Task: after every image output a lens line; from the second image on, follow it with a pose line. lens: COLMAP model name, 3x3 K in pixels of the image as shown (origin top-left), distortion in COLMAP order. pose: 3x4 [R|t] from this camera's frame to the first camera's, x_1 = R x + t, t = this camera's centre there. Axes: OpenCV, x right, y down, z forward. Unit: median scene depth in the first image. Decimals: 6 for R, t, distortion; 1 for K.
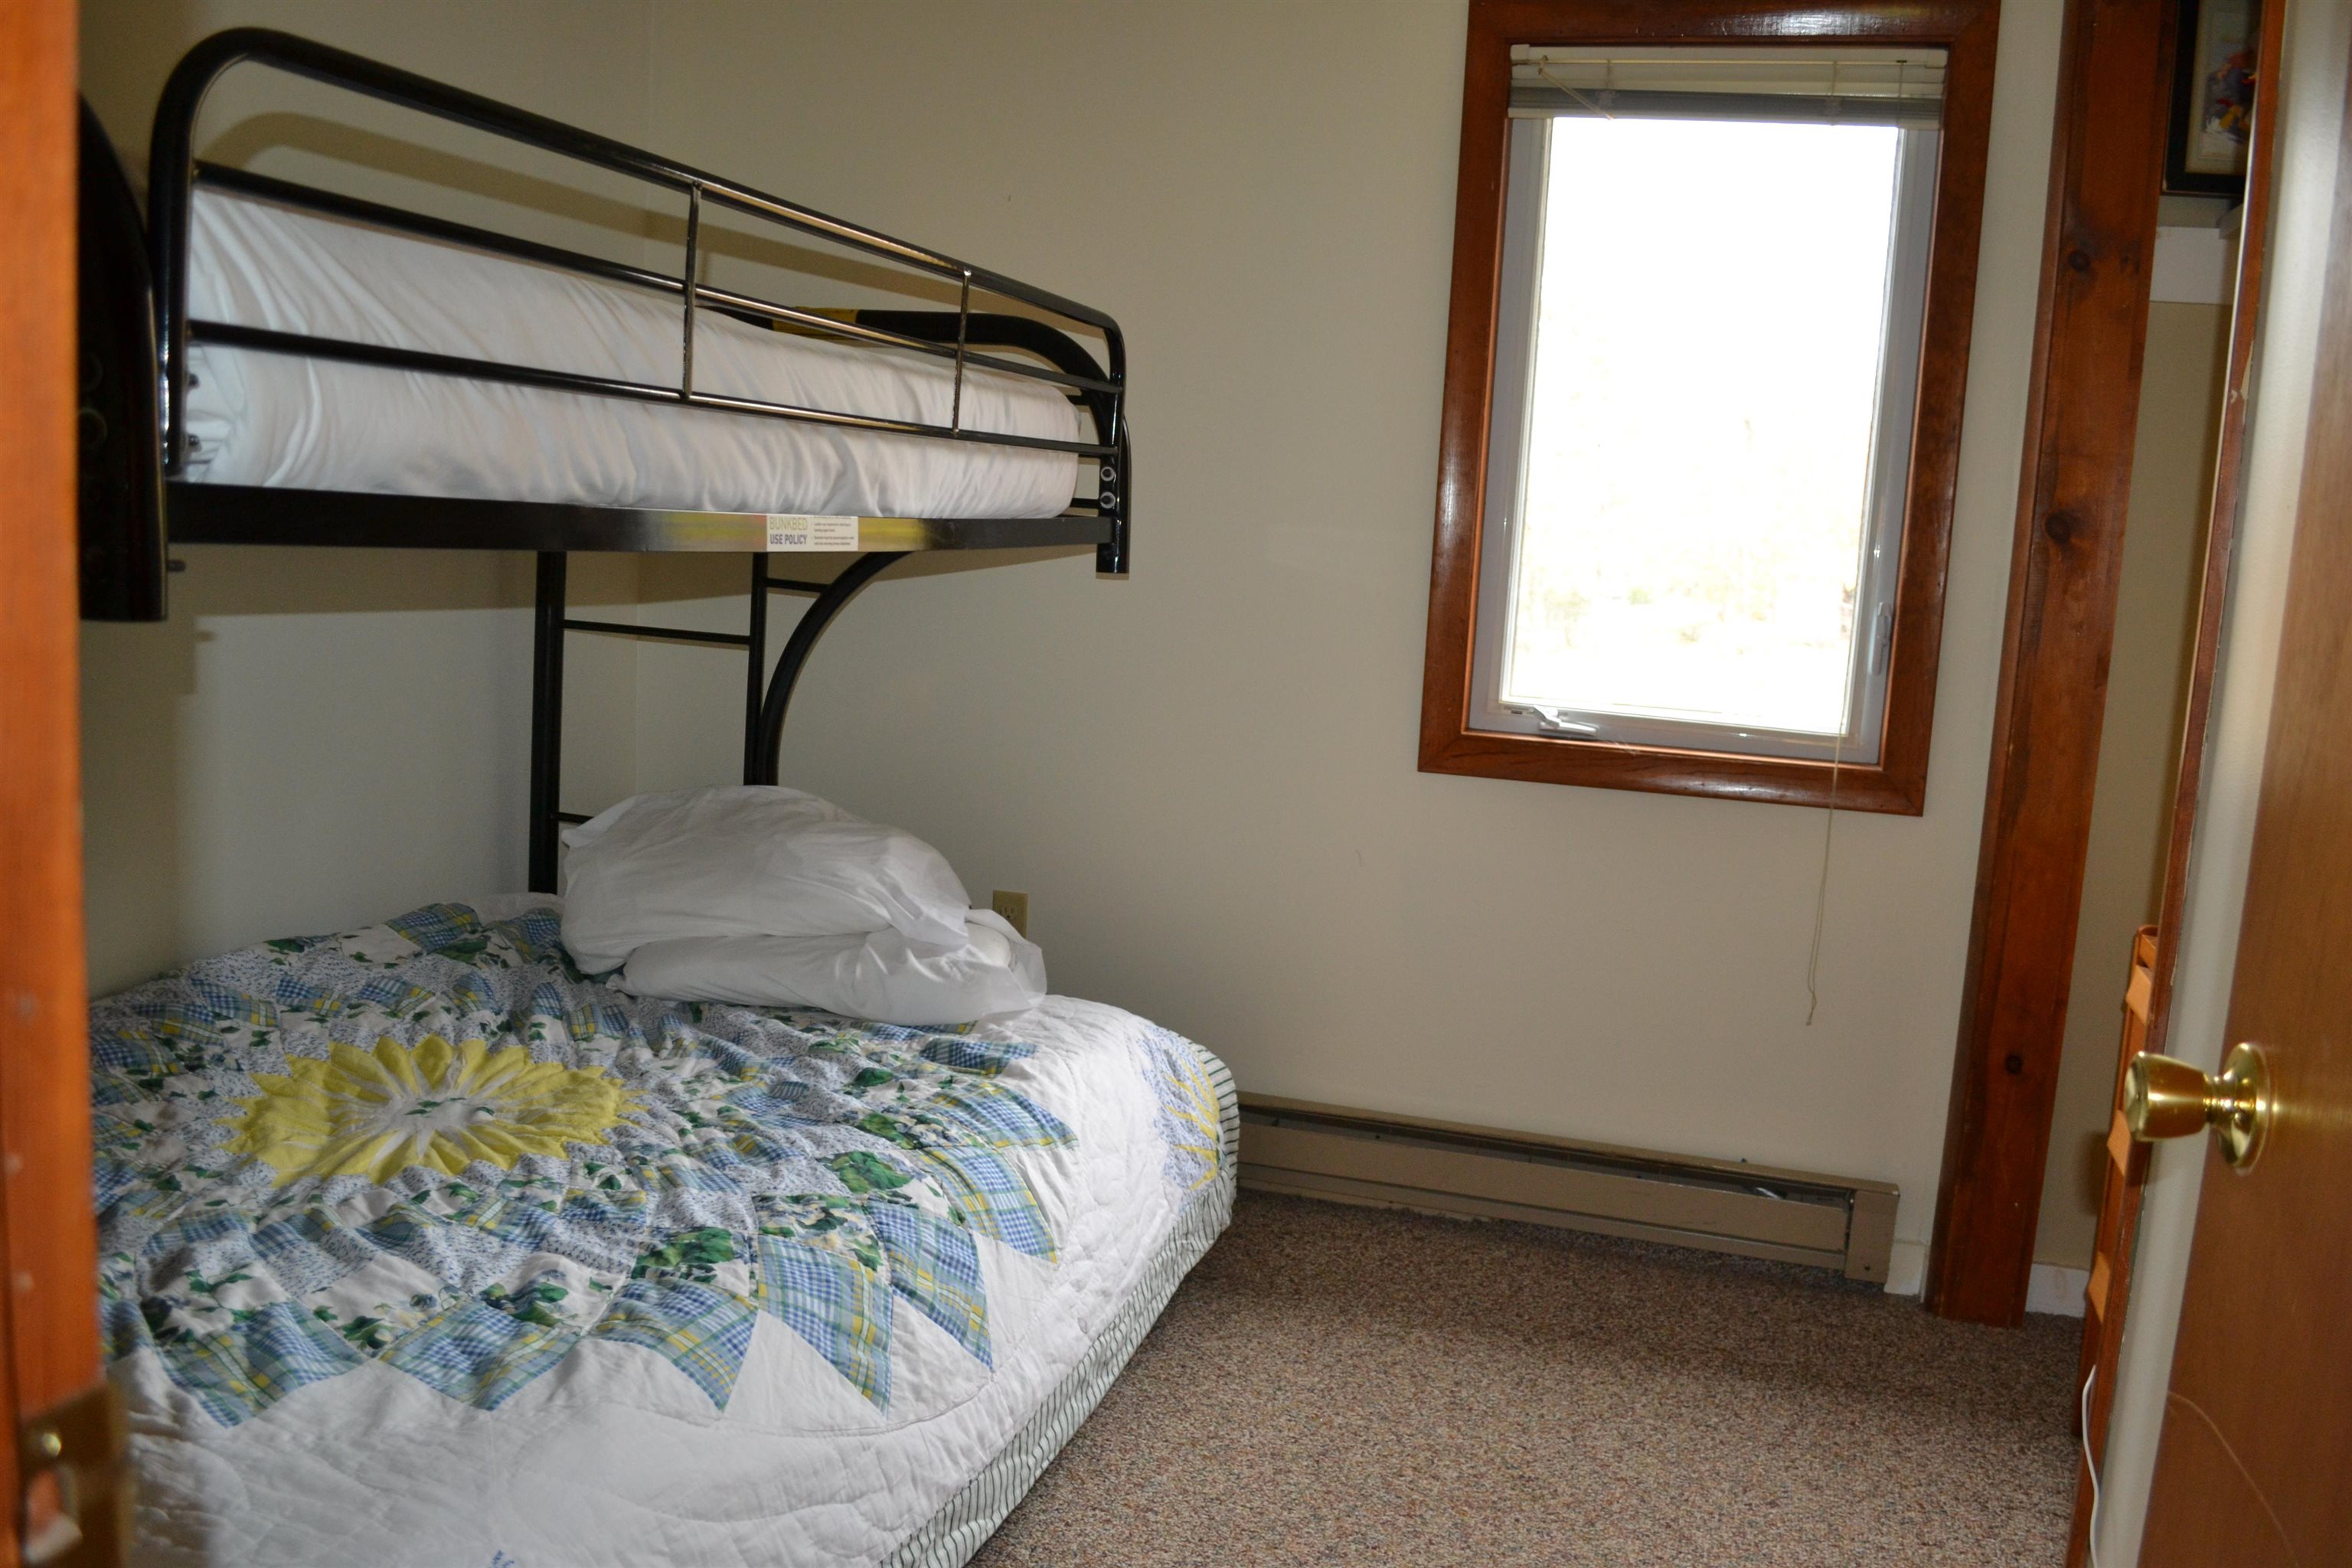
lens RADIAL K [[1871.5, 0, 1187.1], [0, 1871.5, 790.3], [0, 0, 1]] dist [-0.088278, 0.015683]
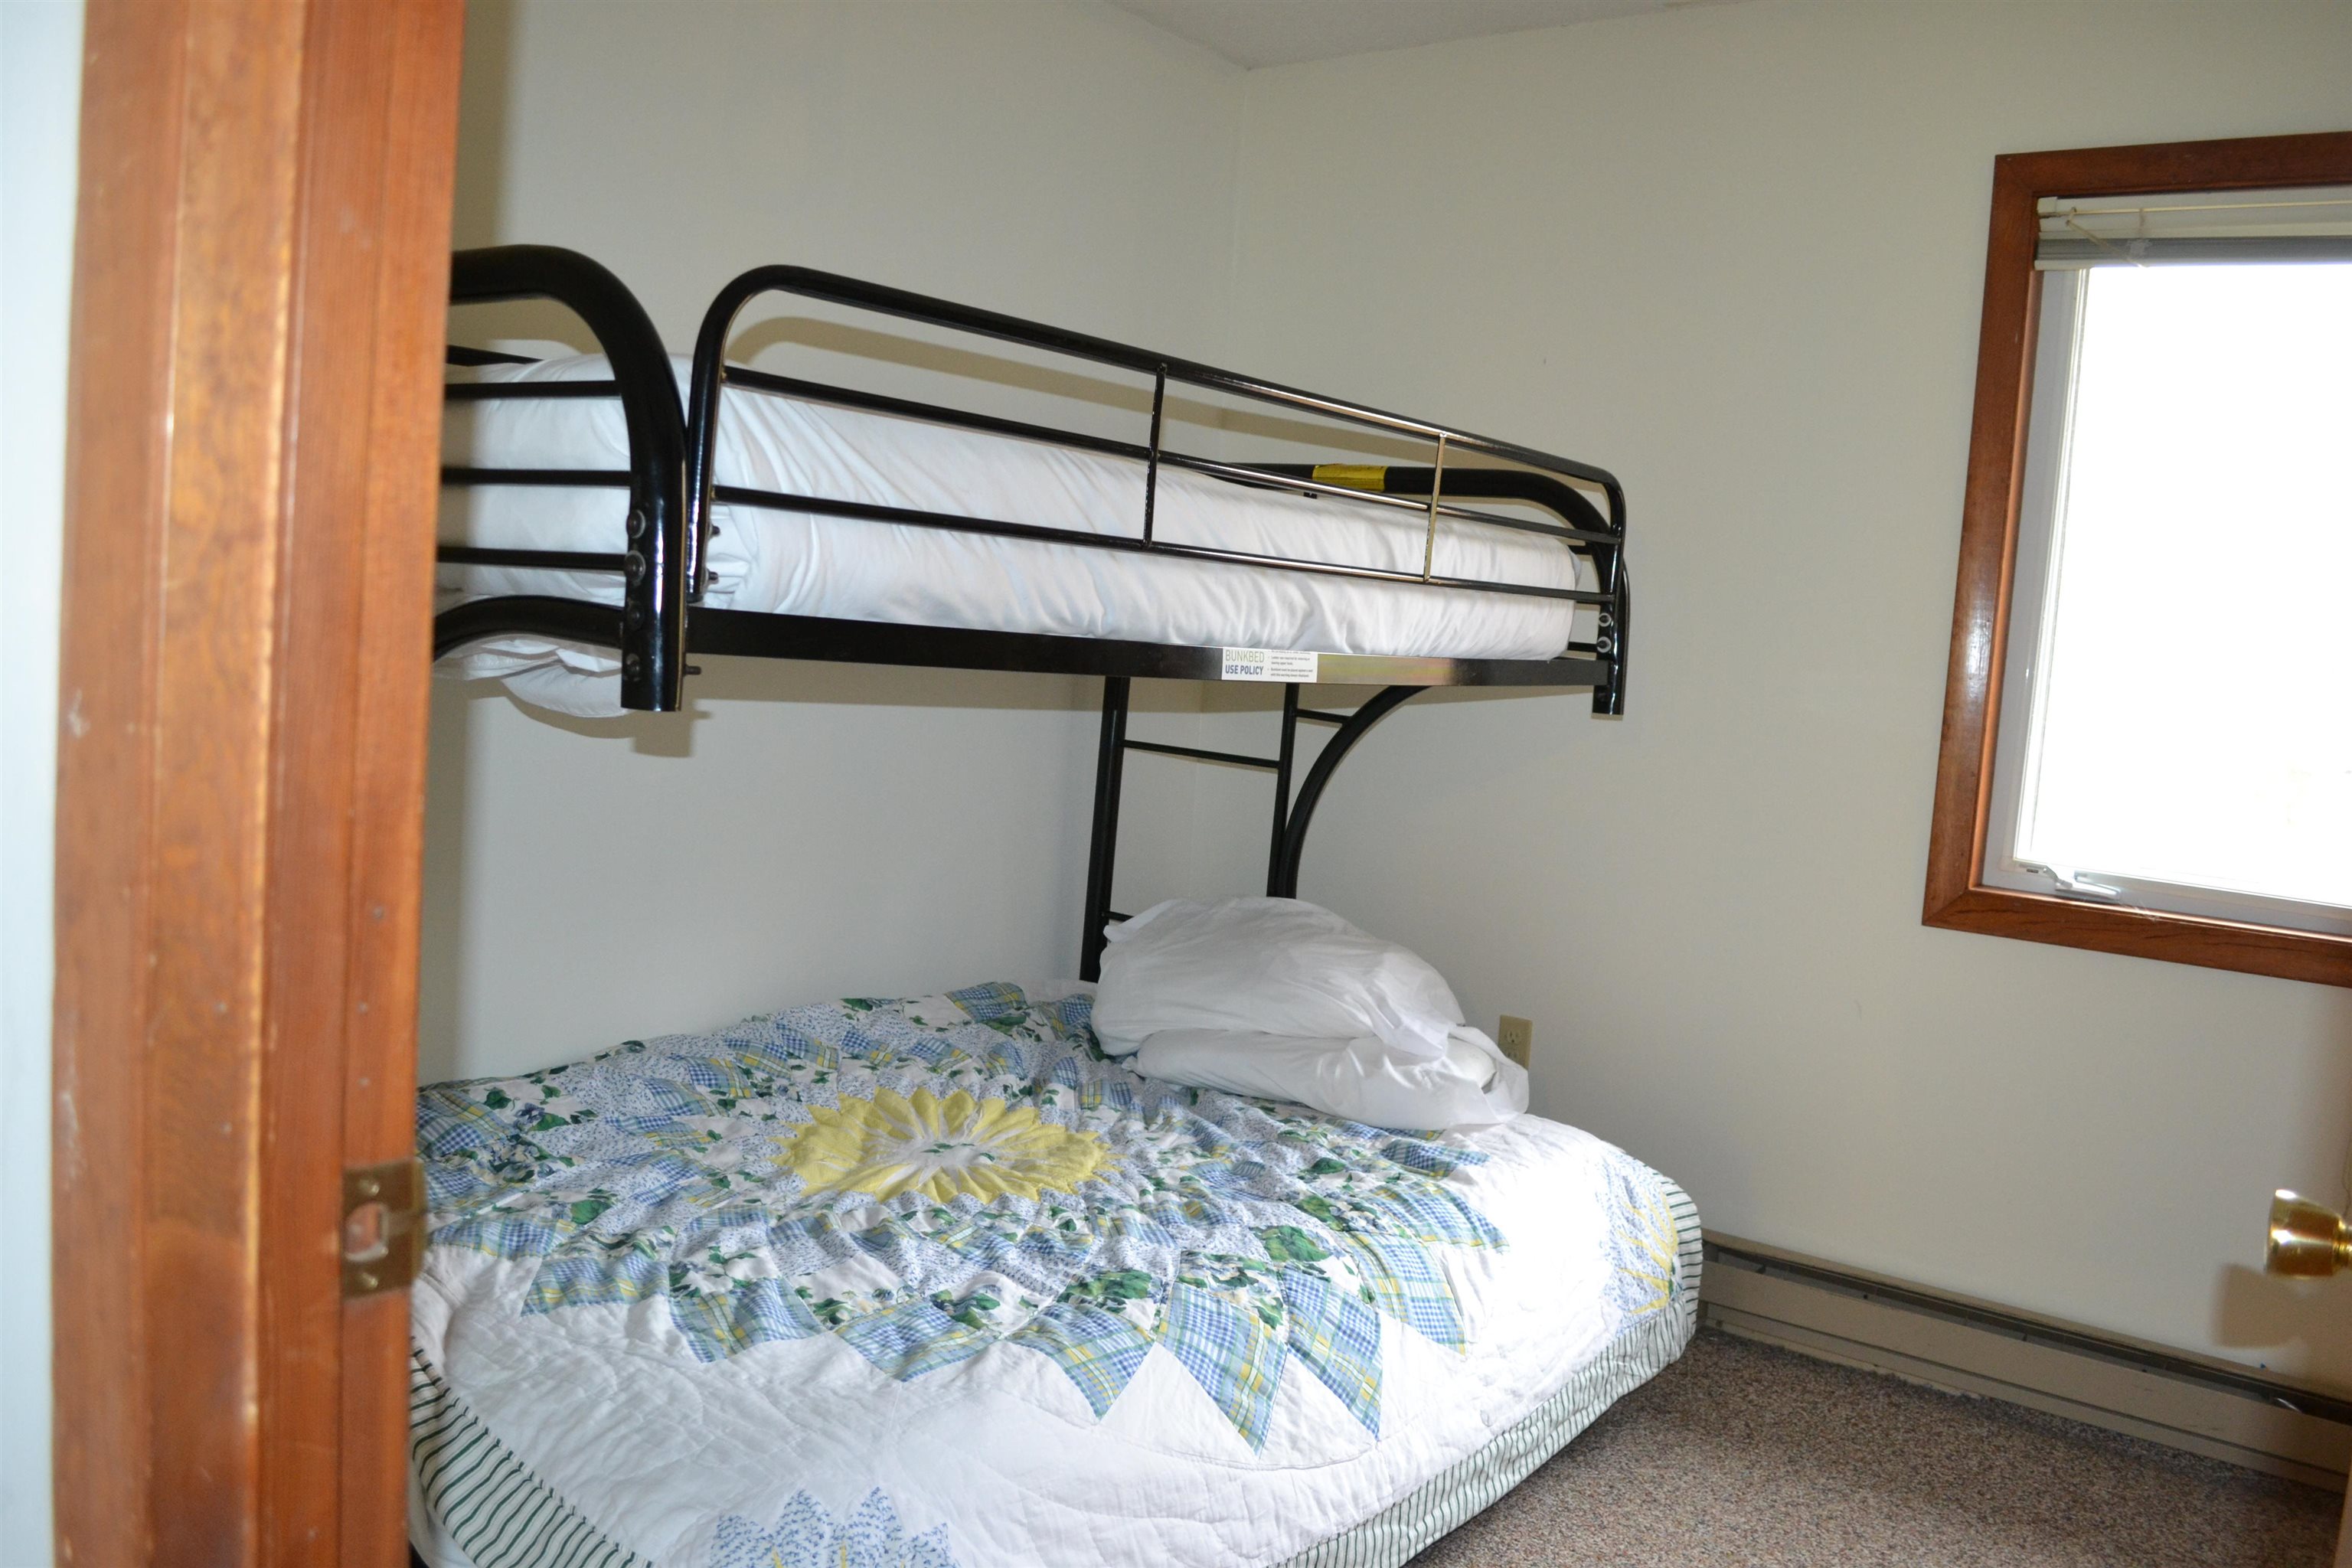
lens RADIAL K [[1871.5, 0, 1187.1], [0, 1871.5, 790.3], [0, 0, 1]] dist [-0.088278, 0.015683]
pose [[0.939660, 0.044512, -0.339201, 0.123736], [-0.070299, 0.995463, -0.064114, 0.012510], [0.334809, 0.084090, 0.938526, -0.069971]]
